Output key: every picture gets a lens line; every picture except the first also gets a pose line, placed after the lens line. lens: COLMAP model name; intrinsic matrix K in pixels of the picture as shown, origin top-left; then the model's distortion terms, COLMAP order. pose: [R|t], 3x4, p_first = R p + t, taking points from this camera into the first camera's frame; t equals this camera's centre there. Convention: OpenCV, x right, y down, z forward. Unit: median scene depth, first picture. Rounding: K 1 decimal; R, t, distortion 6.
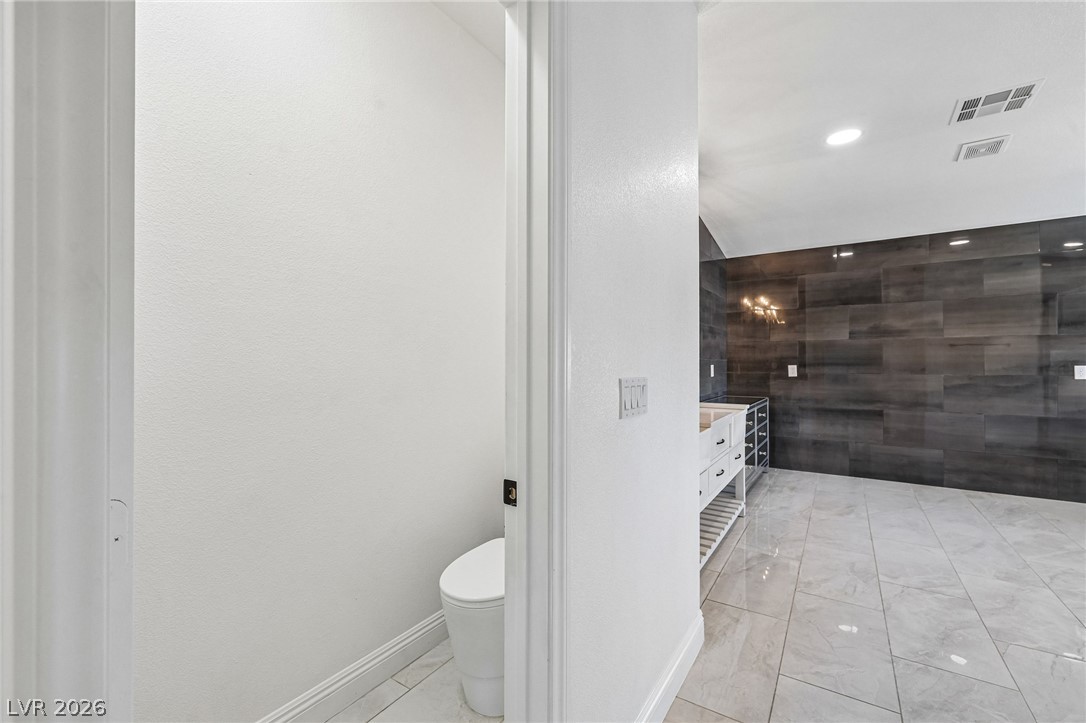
lens RADIAL K [[462.8, 0, 542.7], [0, 462.8, 360.2], [0, 0, 1]] dist [-0.002982, 0.001085]
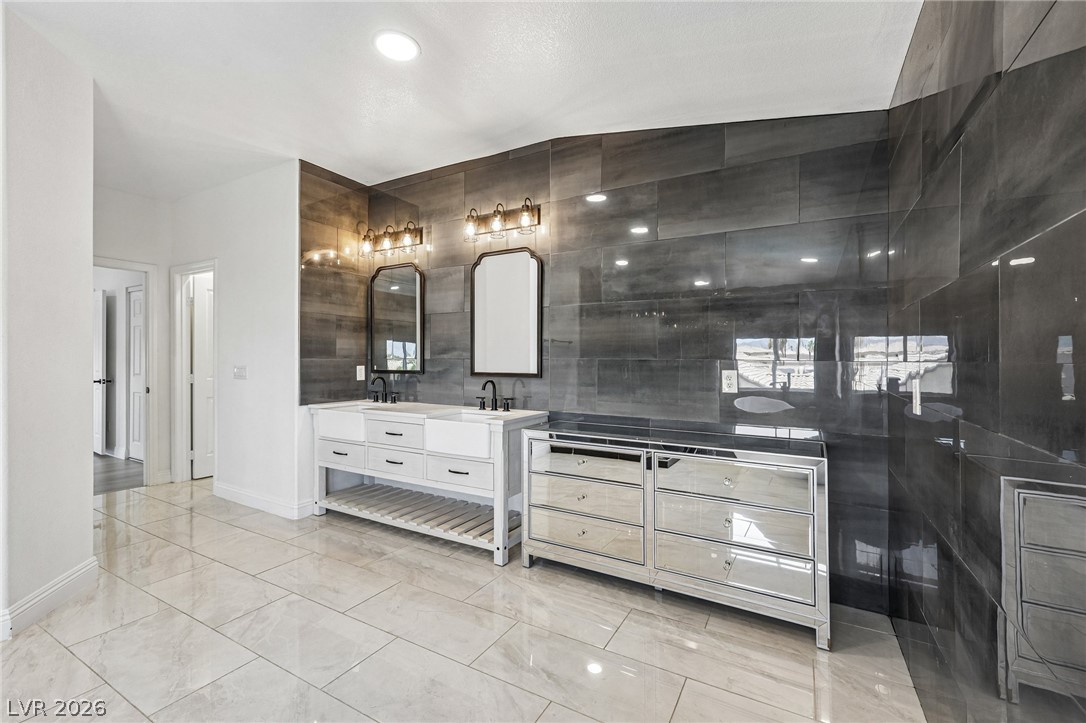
lens RADIAL K [[462.8, 0, 542.6], [0, 462.8, 358.3], [0, 0, 1]] dist [-0.002982, 0.001085]
pose [[0.059168, -0.001469, -0.998247, 1.547783], [-0.001290, 0.999998, -0.001548, -0.003083], [0.998247, 0.001380, 0.059166, 1.318699]]
